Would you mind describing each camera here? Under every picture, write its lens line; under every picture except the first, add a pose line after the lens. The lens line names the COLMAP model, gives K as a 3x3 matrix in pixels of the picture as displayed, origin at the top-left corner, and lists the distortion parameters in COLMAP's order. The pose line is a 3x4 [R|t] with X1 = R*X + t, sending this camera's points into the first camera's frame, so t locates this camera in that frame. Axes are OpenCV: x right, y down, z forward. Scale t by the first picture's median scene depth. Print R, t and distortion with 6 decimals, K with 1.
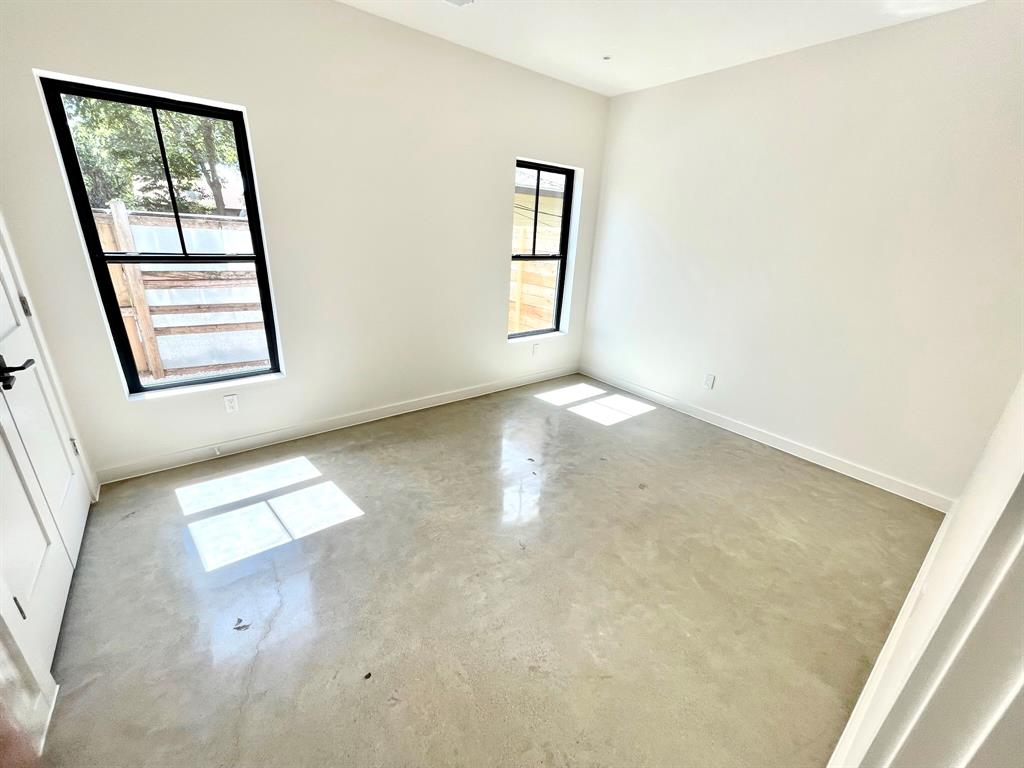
lens RADIAL K [[414.4, 0, 512.0], [0, 414.4, 384.0], [0, 0, 1]] dist [0.000485, 0.000388]
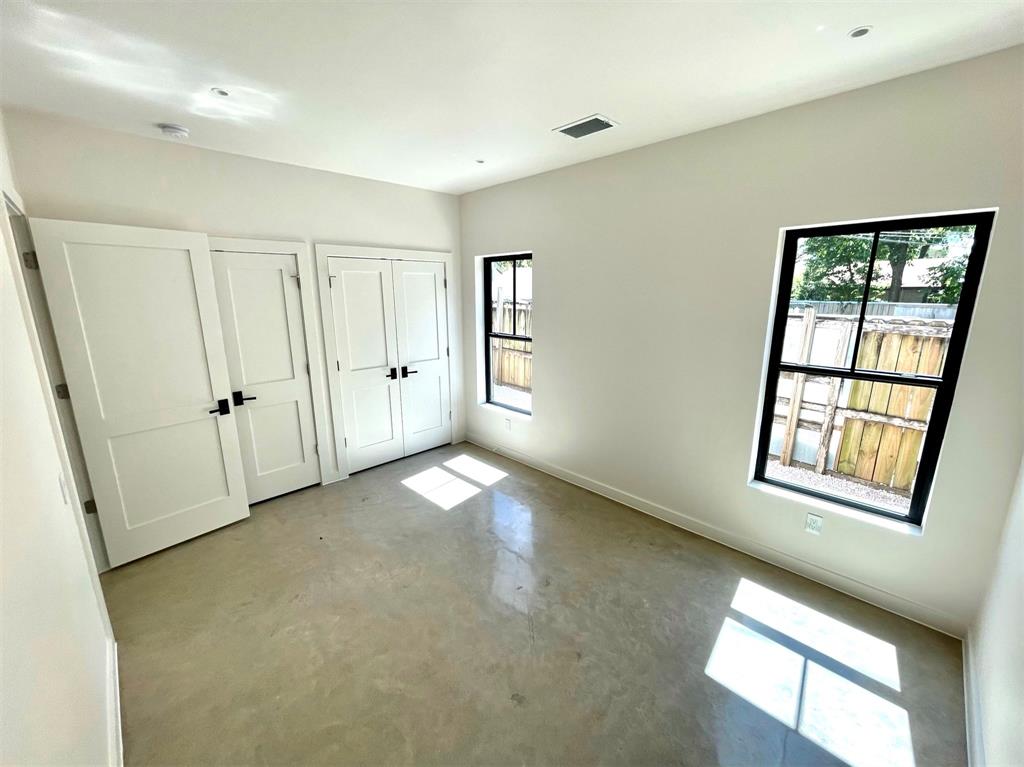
lens RADIAL K [[415.1, 0, 512.0], [0, 415.1, 383.5], [0, 0, 1]] dist [0.002137, 0.000384]
pose [[0.107542, 0.170906, -0.979401, 0.790876], [-0.336321, 0.933290, 0.125930, -0.282841], [0.935587, 0.315850, 0.157847, 0.636334]]
